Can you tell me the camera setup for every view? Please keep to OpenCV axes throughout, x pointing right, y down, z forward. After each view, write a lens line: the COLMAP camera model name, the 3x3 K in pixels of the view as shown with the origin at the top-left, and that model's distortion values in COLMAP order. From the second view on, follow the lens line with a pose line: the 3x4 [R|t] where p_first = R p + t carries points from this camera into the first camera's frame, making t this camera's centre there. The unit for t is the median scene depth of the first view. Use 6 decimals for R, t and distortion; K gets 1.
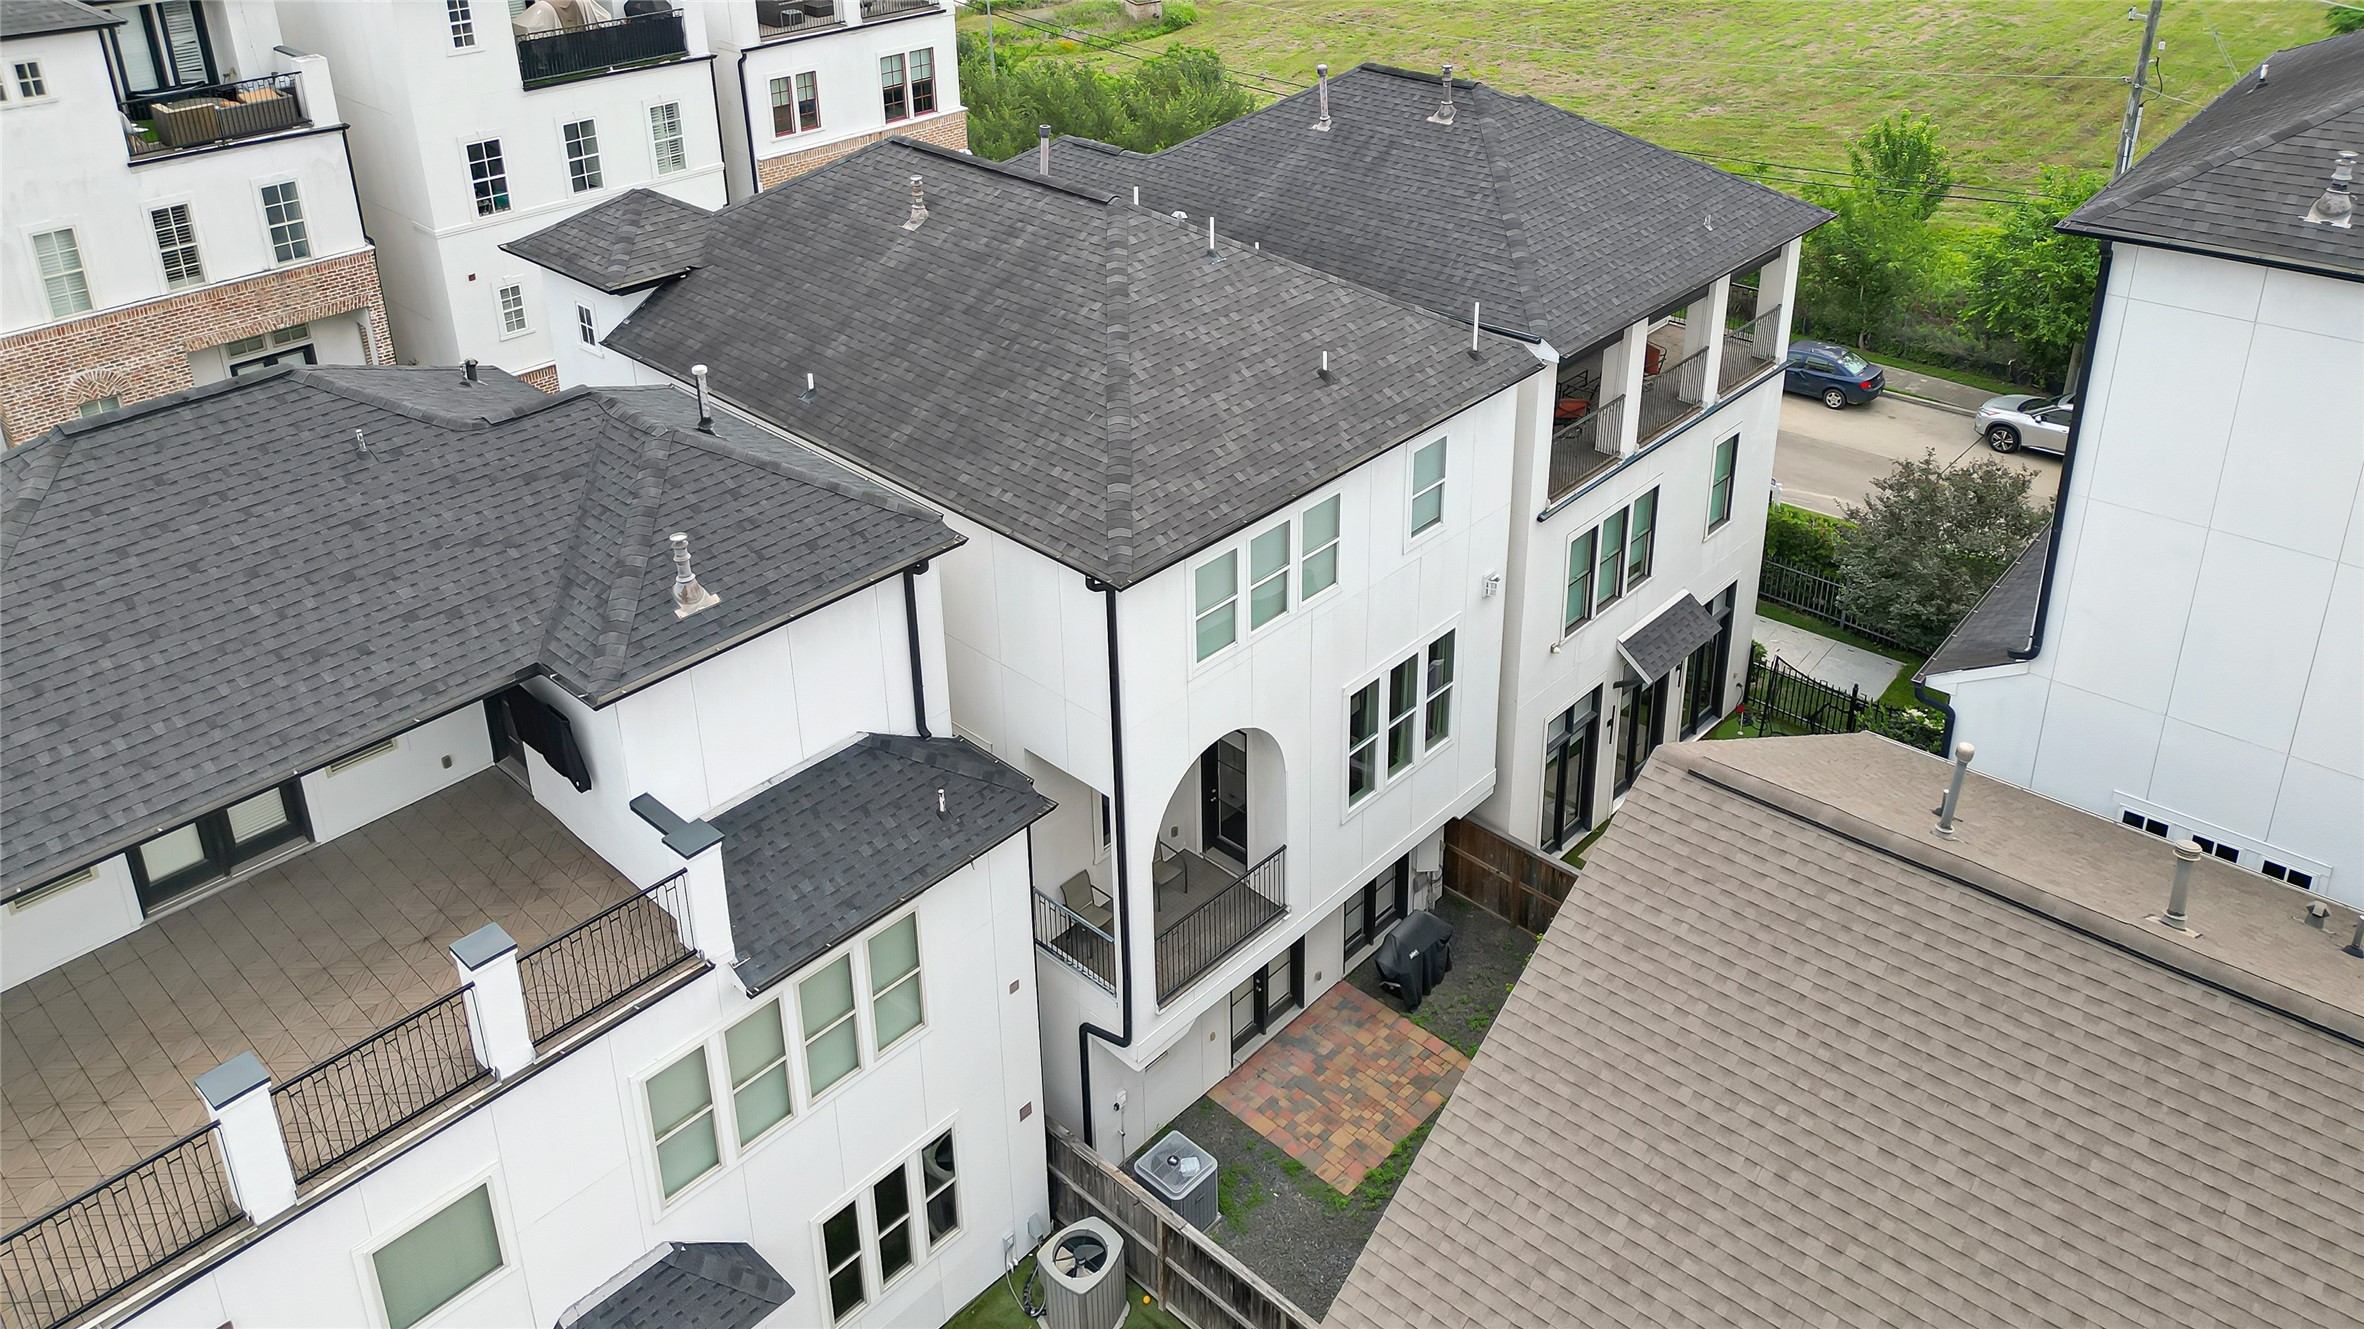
lens RADIAL K [[1731.9, 0, 1194.4], [0, 1731.9, 515.8], [0, 0, 1]] dist [0.096762, -0.063446]
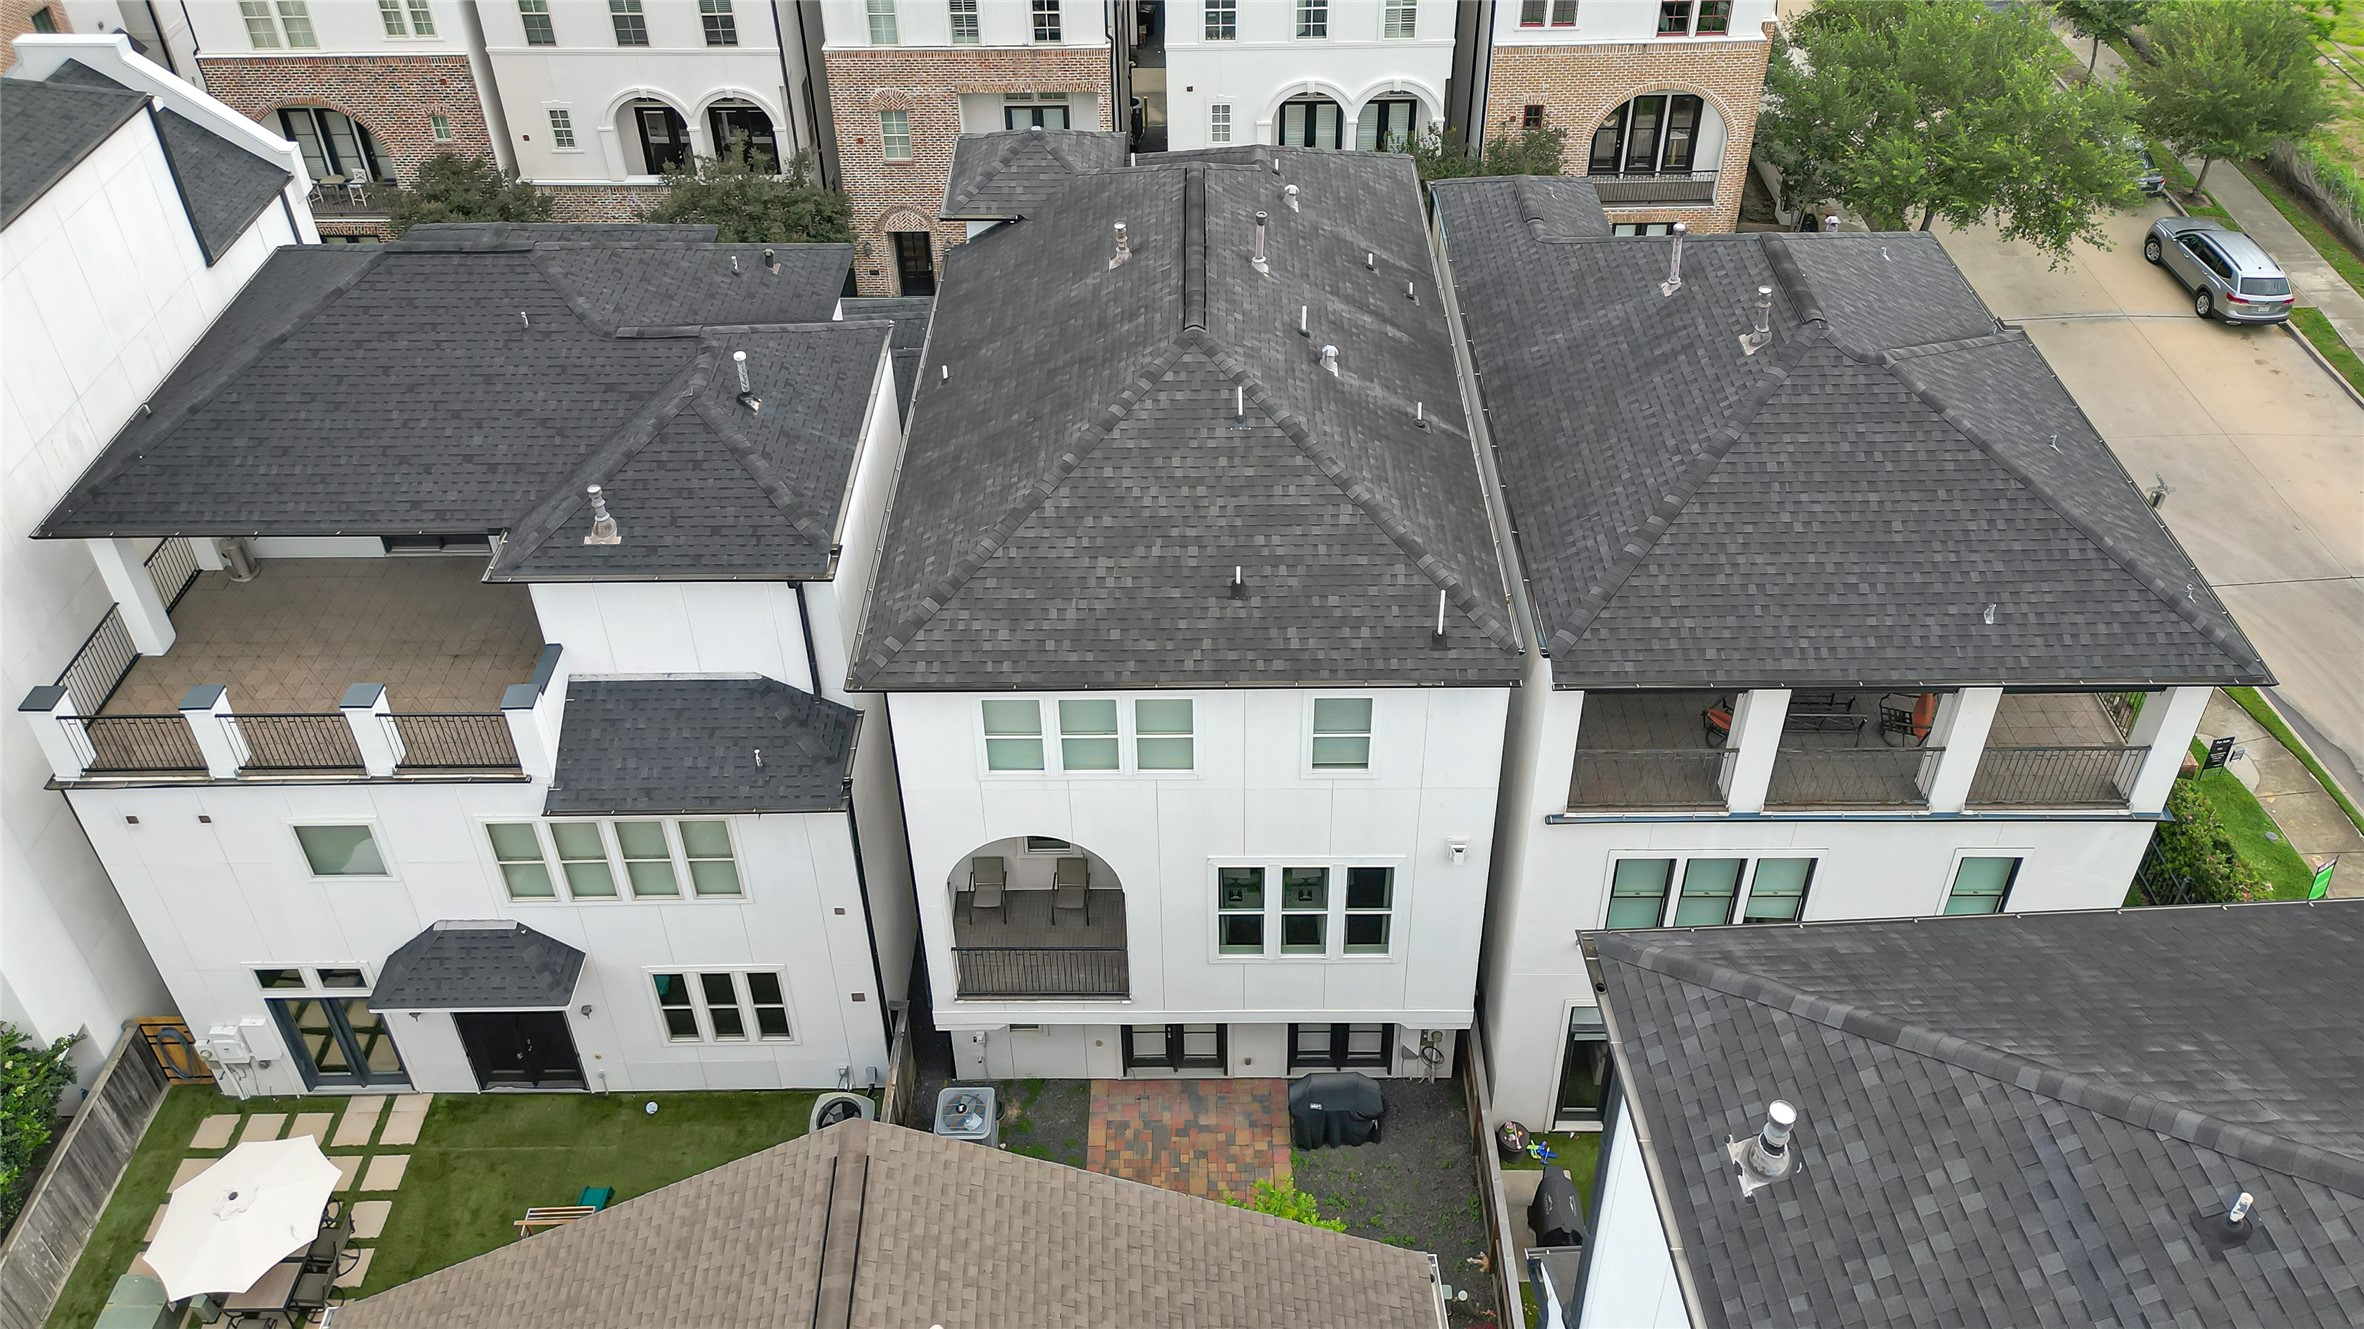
lens RADIAL K [[1731.9, 0, 1194.4], [0, 1731.9, 515.8], [0, 0, 1]] dist [0.096762, -0.063446]
pose [[0.675888, 0.462394, -0.573906, 0.574699], [-0.330839, 0.886188, 0.324370, -0.406911], [0.658575, -0.029367, 0.751942, 0.237108]]
